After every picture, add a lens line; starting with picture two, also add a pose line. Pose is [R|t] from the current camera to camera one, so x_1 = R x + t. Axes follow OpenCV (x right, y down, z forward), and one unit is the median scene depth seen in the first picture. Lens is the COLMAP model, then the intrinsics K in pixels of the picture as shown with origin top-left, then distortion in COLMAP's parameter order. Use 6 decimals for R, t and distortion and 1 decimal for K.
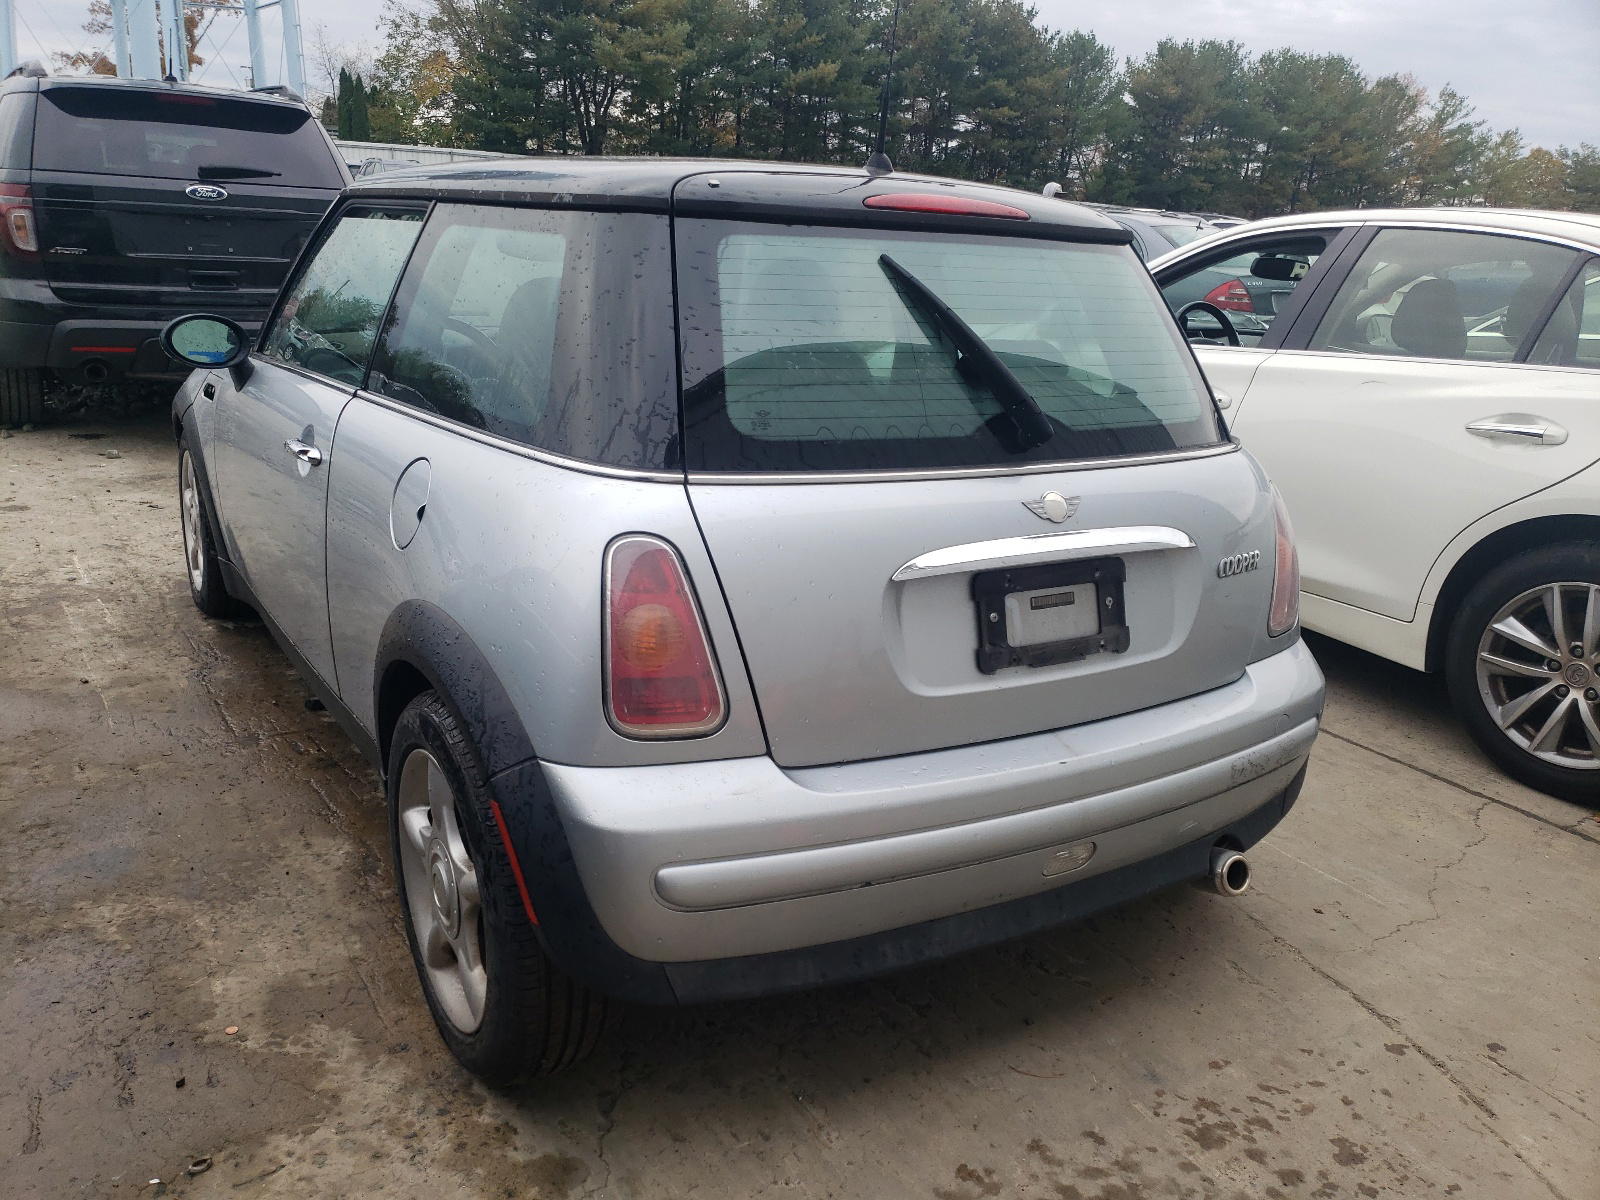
lens RADIAL K [[1219.1, 0, 779.0], [0, 1219.1, 598.4], [0, 0, 1]] dist [0.027222, 0.000525]
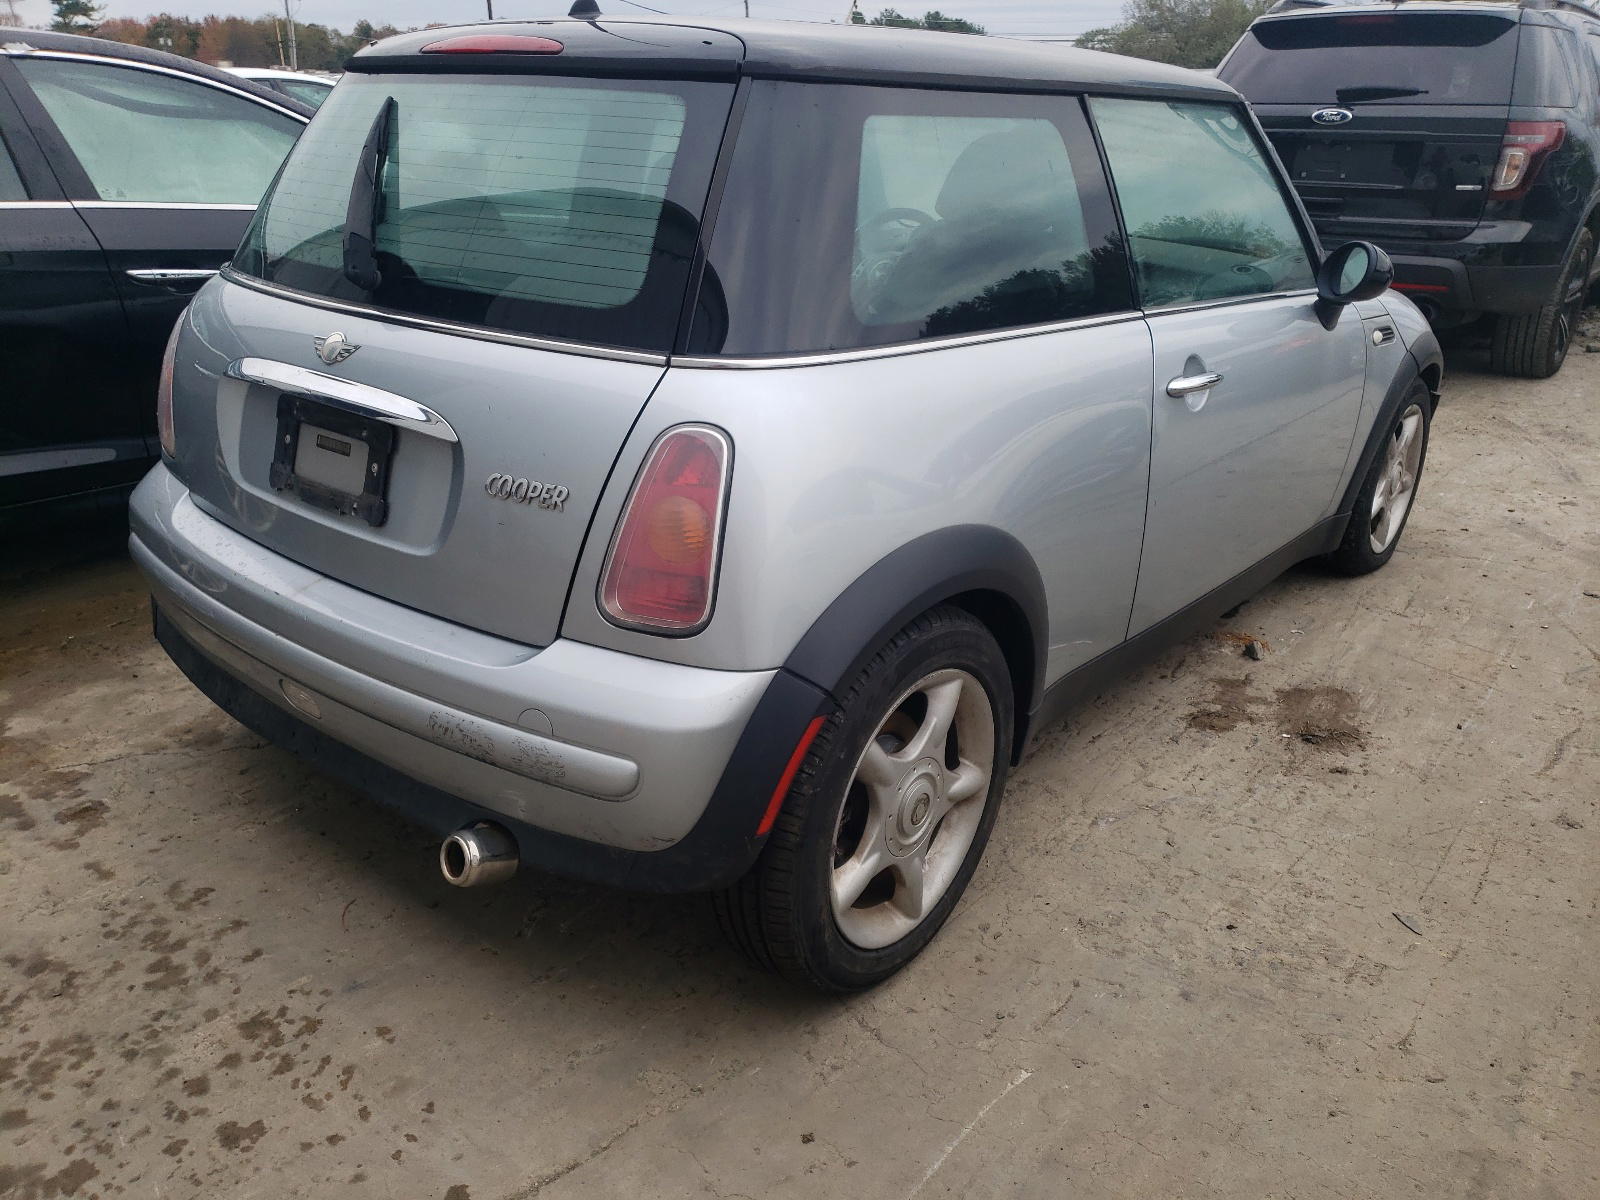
lens RADIAL K [[1219.1, 0, 779.0], [0, 1219.1, 598.4], [0, 0, 1]] dist [0.027222, 0.000525]
pose [[0.348657, 0.306903, -0.885578, 1.222115], [-0.281011, 0.935629, 0.213613, -0.188694], [0.894132, 0.174380, 0.412456, 0.902684]]
